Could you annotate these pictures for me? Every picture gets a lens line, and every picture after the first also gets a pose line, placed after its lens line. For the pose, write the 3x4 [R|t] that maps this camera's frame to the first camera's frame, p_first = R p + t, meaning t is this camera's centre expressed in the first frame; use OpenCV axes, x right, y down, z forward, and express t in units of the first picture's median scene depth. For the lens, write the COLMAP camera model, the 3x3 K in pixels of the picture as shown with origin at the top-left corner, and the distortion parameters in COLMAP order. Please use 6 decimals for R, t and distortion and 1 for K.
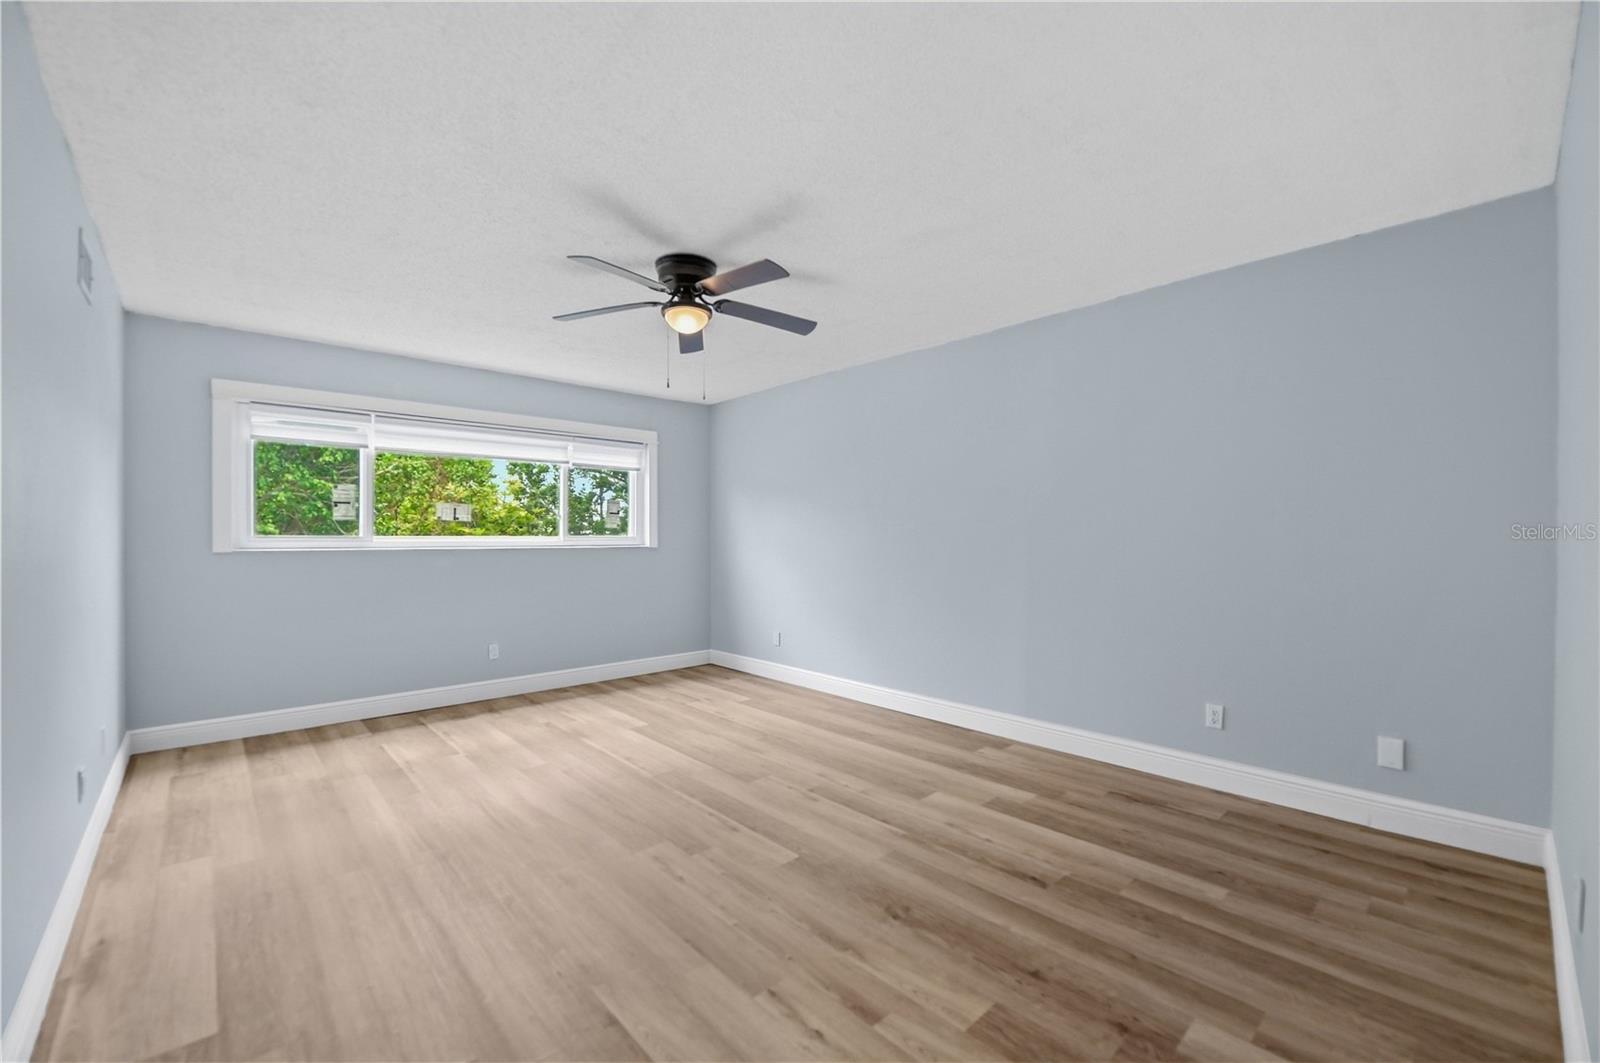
lens RADIAL K [[650.7, 0, 800.0], [0, 650.7, 531.5], [0, 0, 1]] dist [-0.018826, 0.000063]
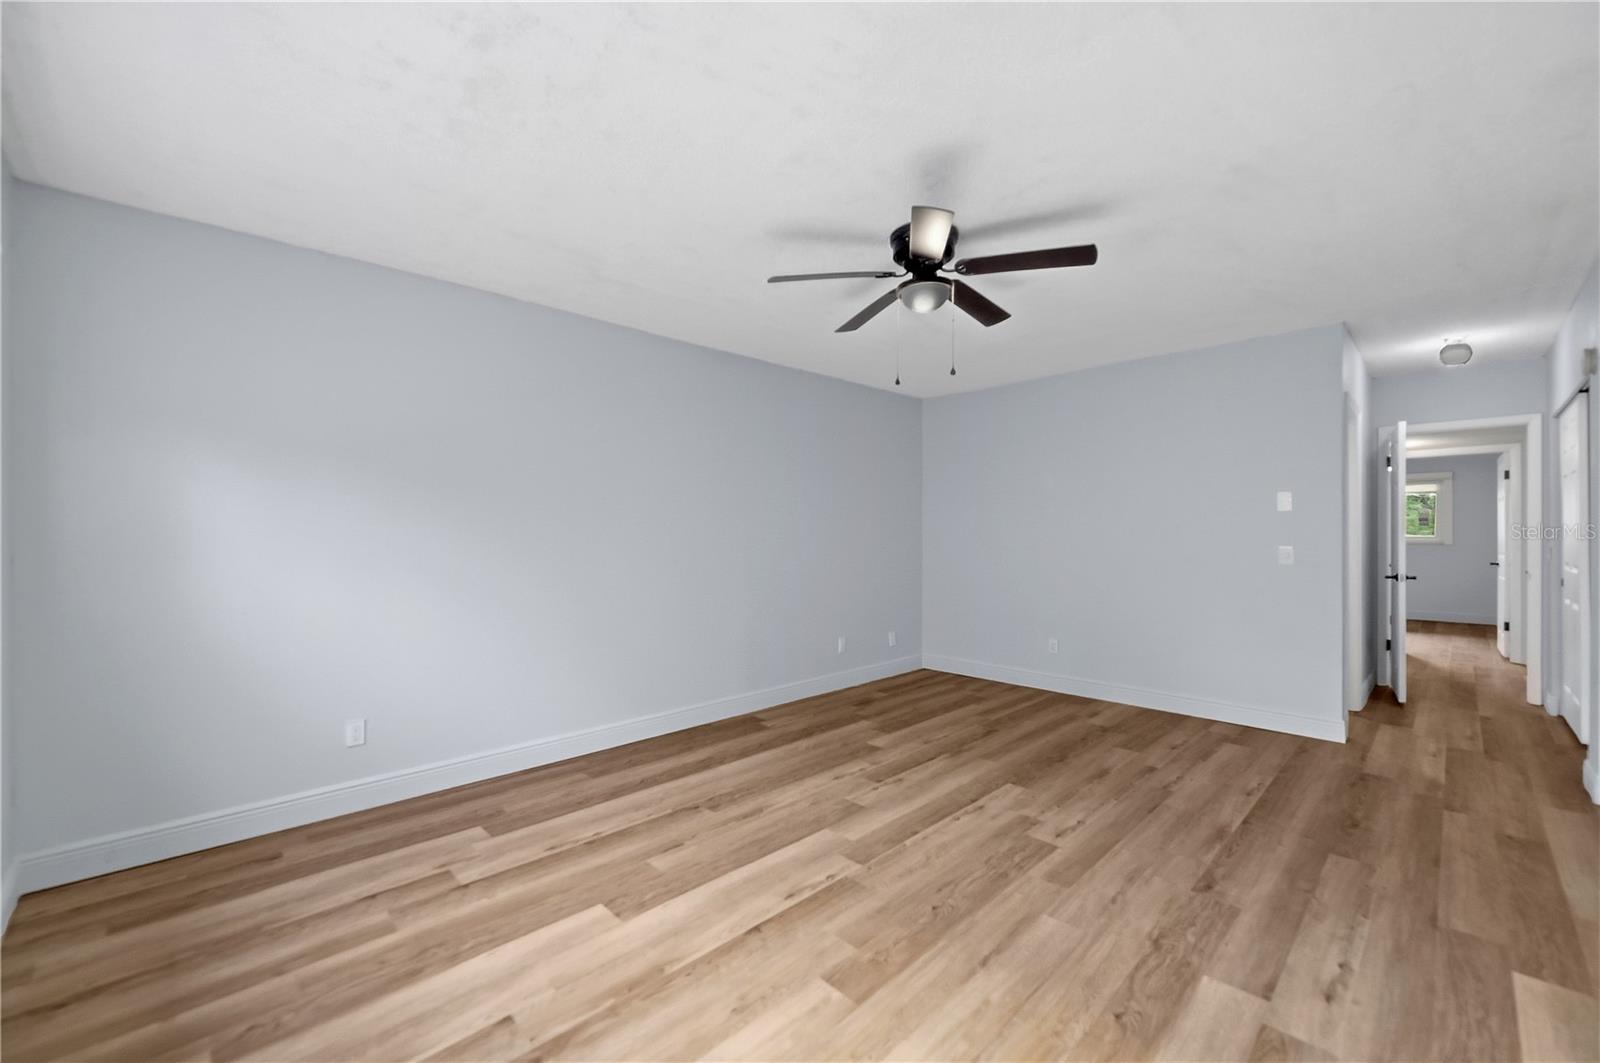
lens RADIAL K [[642.5, 0, 805.8], [0, 642.5, 540.5], [0, 0, 1]] dist [-0.000560, -0.000452]
pose [[-0.036145, -0.007655, 0.999317, -0.996765], [-0.004822, 0.999960, 0.007485, 0.004405], [-0.999335, -0.004549, -0.036181, 1.142715]]
